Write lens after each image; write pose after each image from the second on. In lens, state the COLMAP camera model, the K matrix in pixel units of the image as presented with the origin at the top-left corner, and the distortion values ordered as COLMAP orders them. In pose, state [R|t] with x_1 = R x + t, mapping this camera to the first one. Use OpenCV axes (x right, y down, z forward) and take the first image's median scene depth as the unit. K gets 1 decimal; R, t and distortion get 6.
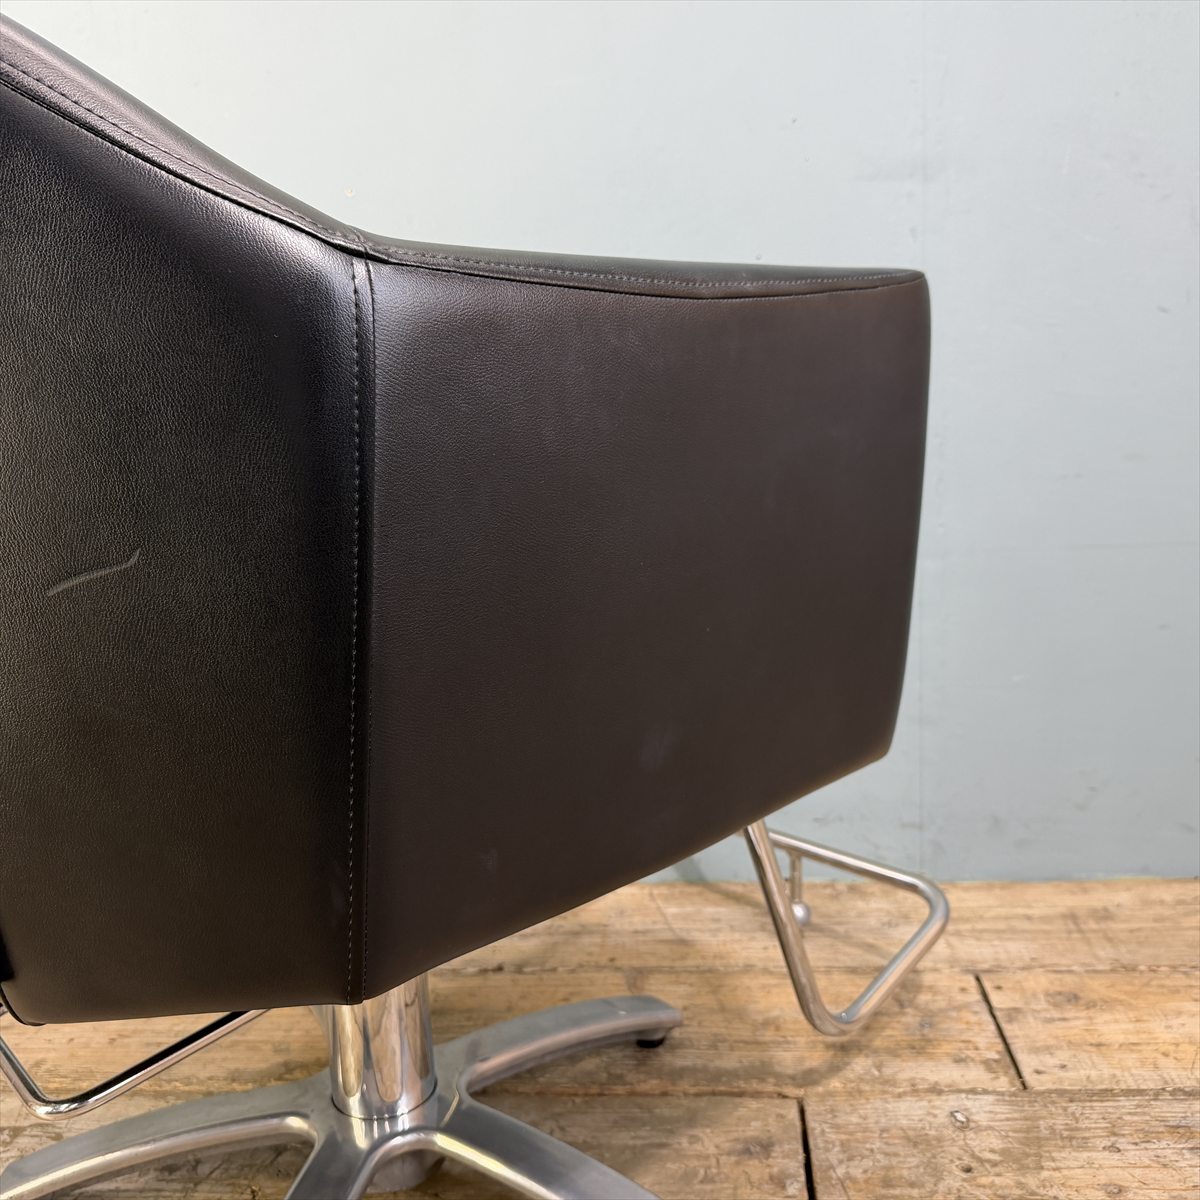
lens RADIAL K [[1208.5, 0, 635.9], [0, 1208.5, 560.8], [0, 0, 1]] dist [-0.027756, 0.000000]
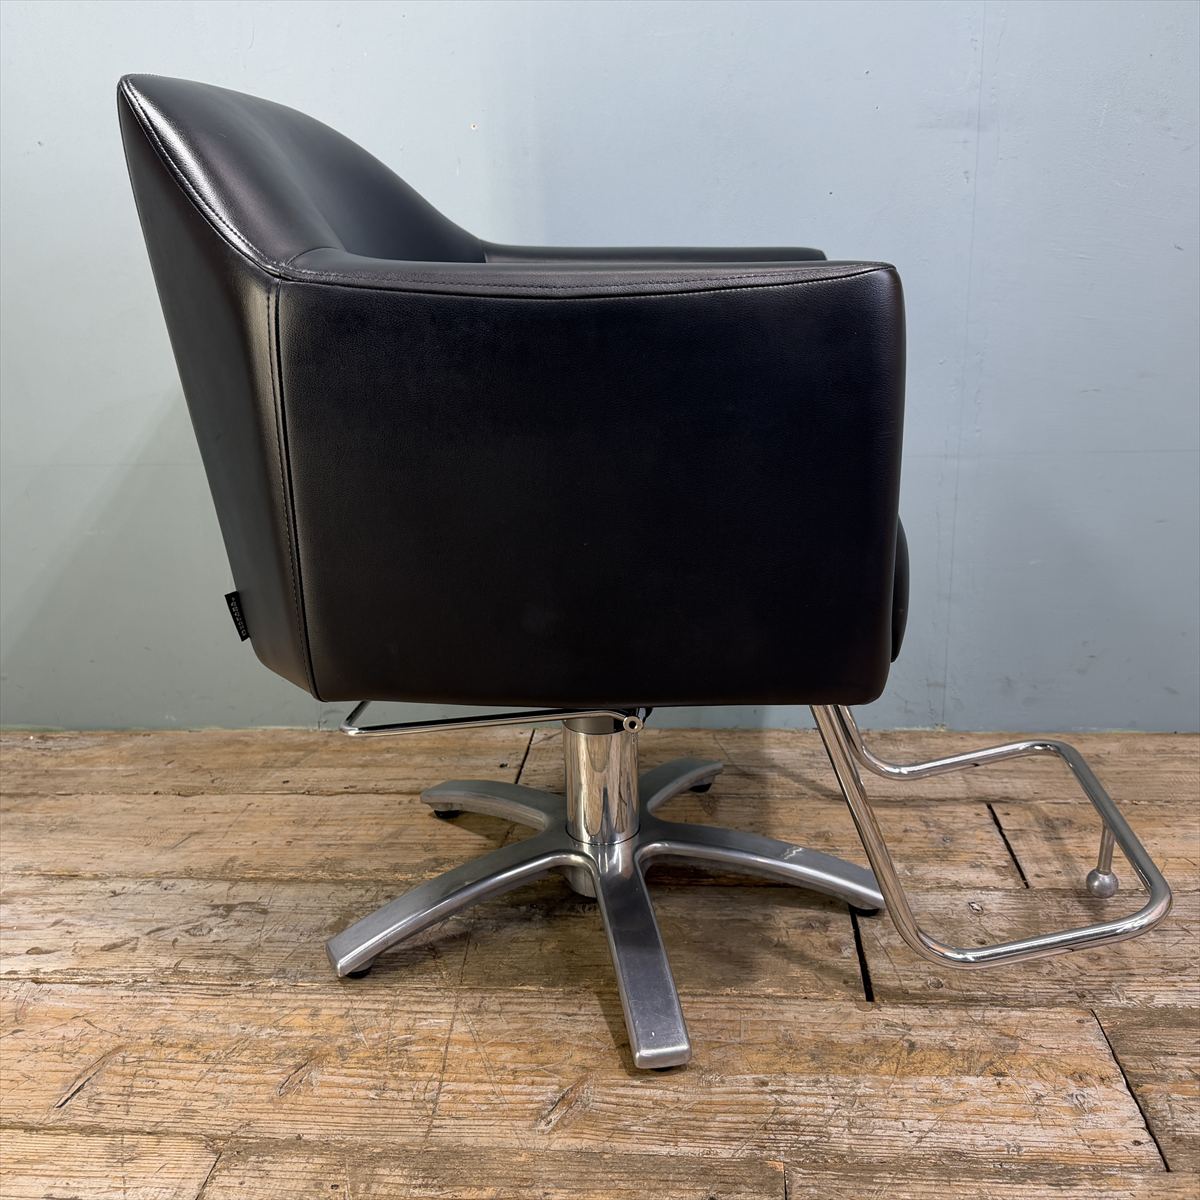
lens RADIAL K [[1208.5, 0, 622.4], [0, 1208.5, 571.1], [0, 0, 1]] dist [-0.027756, 0.000000]
pose [[0.999824, 0.016837, -0.008277, -0.093318], [-0.015778, 0.993290, 0.114572, -0.027665], [0.010151, -0.114421, 0.993381, -0.215848]]
